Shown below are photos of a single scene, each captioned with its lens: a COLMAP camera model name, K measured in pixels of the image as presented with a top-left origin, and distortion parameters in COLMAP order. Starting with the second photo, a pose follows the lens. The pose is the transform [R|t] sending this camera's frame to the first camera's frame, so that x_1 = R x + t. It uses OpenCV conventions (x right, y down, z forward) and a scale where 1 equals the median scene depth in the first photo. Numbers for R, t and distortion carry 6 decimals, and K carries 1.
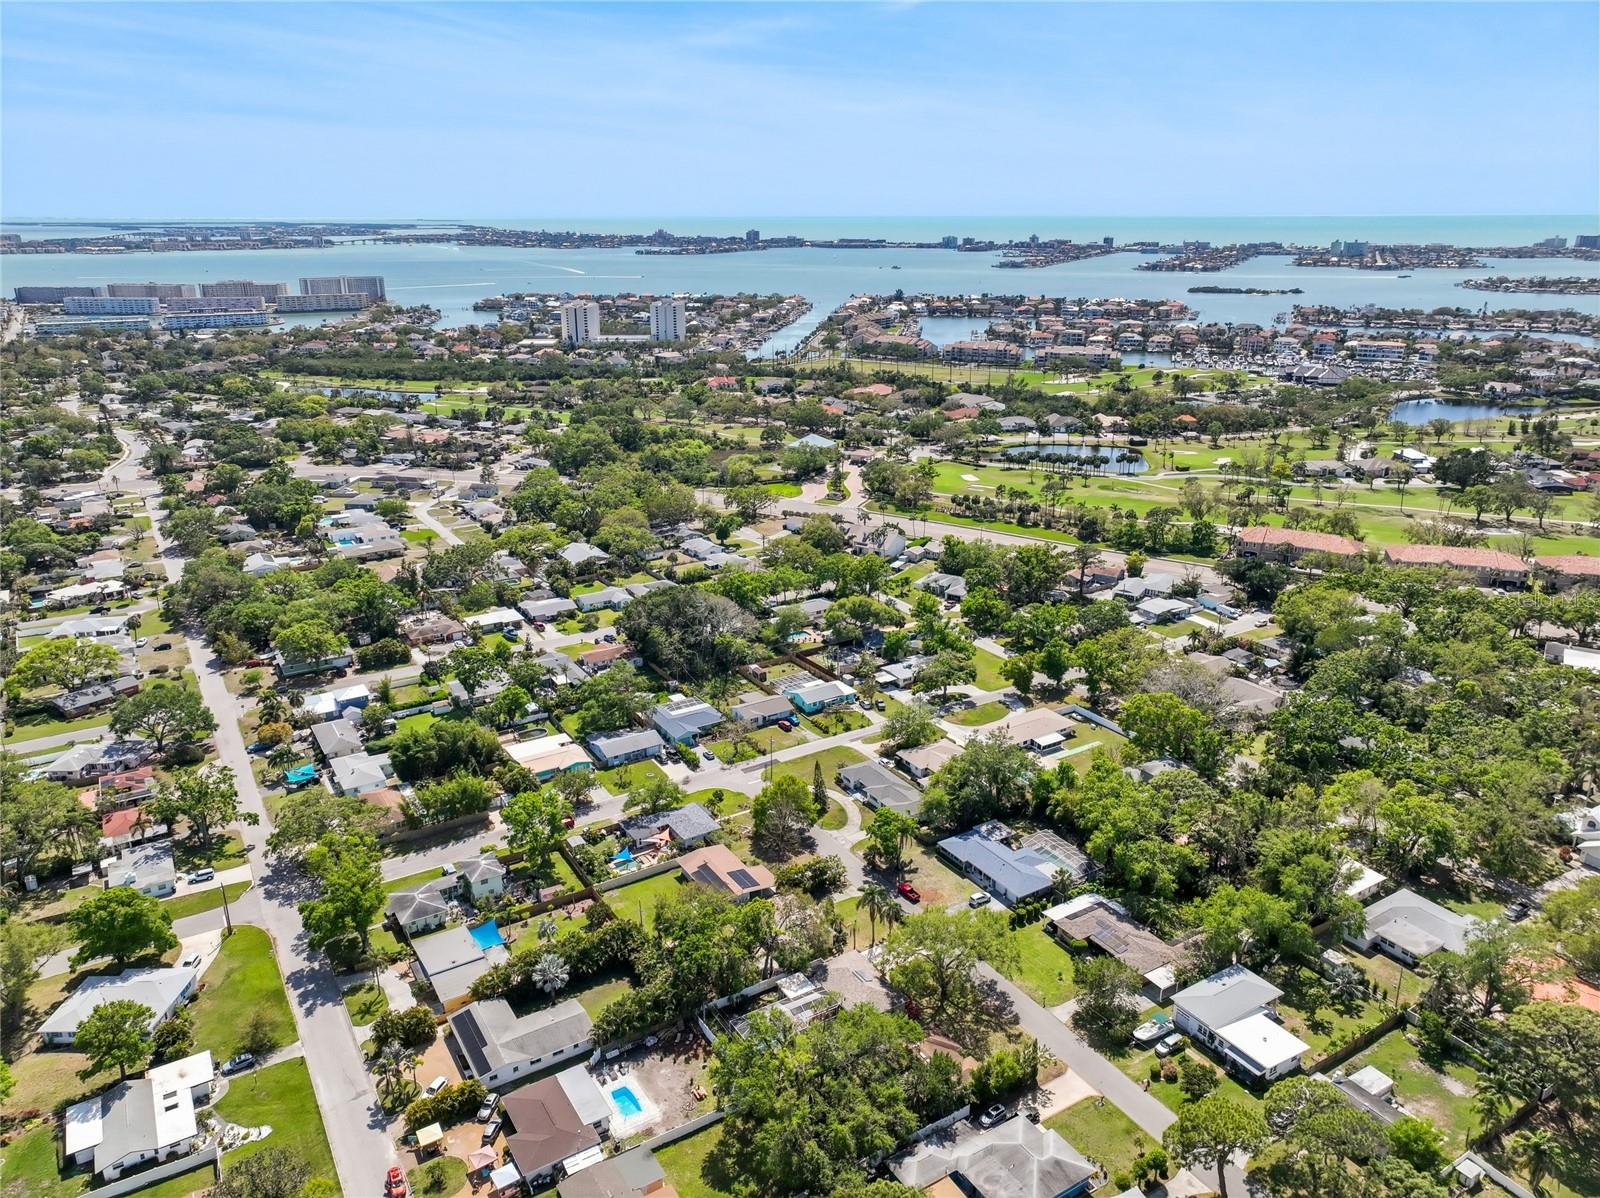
lens RADIAL K [[1128.8, 0, 800.0], [0, 1128.8, 599.0], [0, 0, 1]] dist [0.005211, 0.006740]
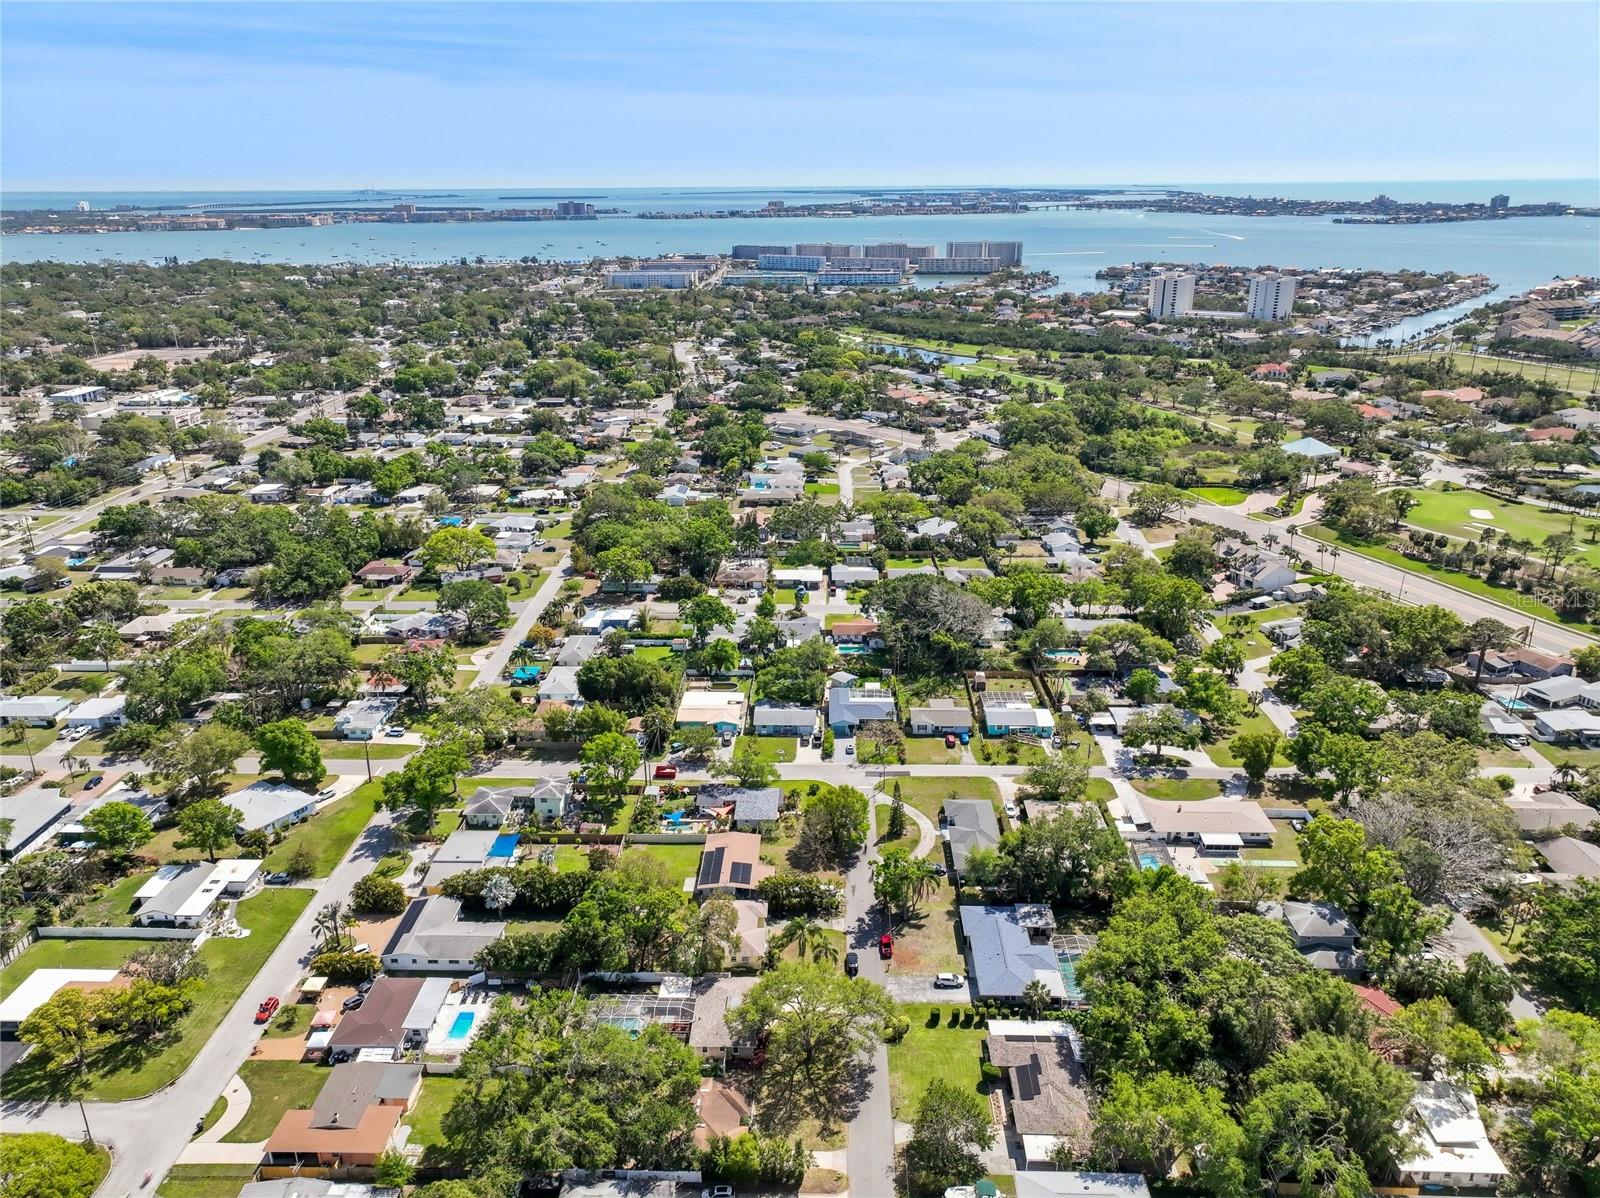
lens RADIAL K [[1117.1, 0, 802.4], [0, 1117.1, 610.1], [0, 0, 1]] dist [0.004229, 0.004734]
pose [[0.831479, 0.194242, -0.520493, 0.340158], [-0.173607, 0.980813, 0.088695, -0.053652], [0.527735, 0.016613, 0.849247, 0.149335]]
